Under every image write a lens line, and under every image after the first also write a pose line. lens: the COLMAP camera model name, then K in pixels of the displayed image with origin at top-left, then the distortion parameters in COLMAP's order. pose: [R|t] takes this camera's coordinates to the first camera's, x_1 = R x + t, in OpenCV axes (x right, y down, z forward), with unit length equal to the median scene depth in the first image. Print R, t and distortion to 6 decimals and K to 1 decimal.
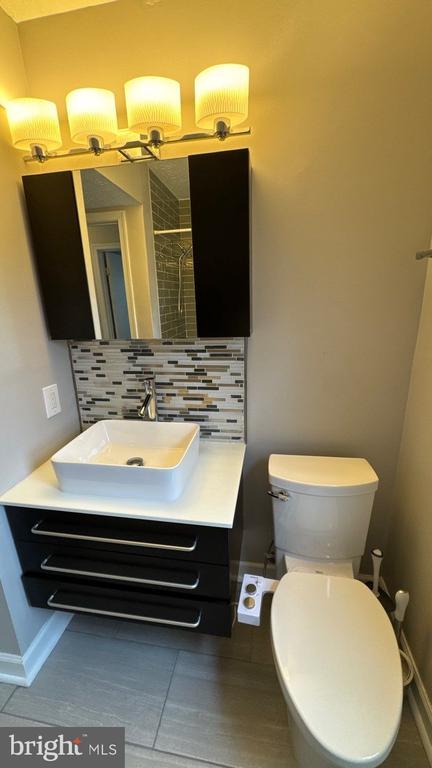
lens RADIAL K [[302.6, 0, 215.9], [0, 302.6, 383.0], [0, 0, 1]] dist [0.001339, 0.000092]
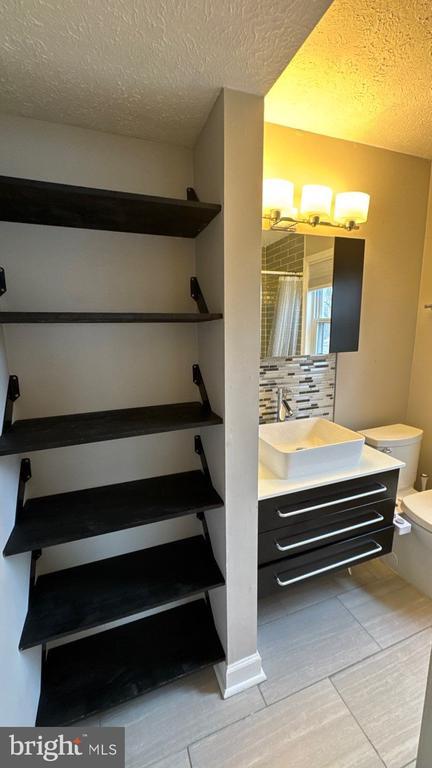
lens RADIAL K [[302.6, 0, 219.3], [0, 302.6, 383.7], [0, 0, 1]] dist [0.001339, 0.000092]
pose [[0.864779, -0.074938, 0.496530, -1.067299], [0.126584, 0.989402, -0.071141, 0.026054], [-0.485936, 0.124374, 0.865099, 0.026726]]
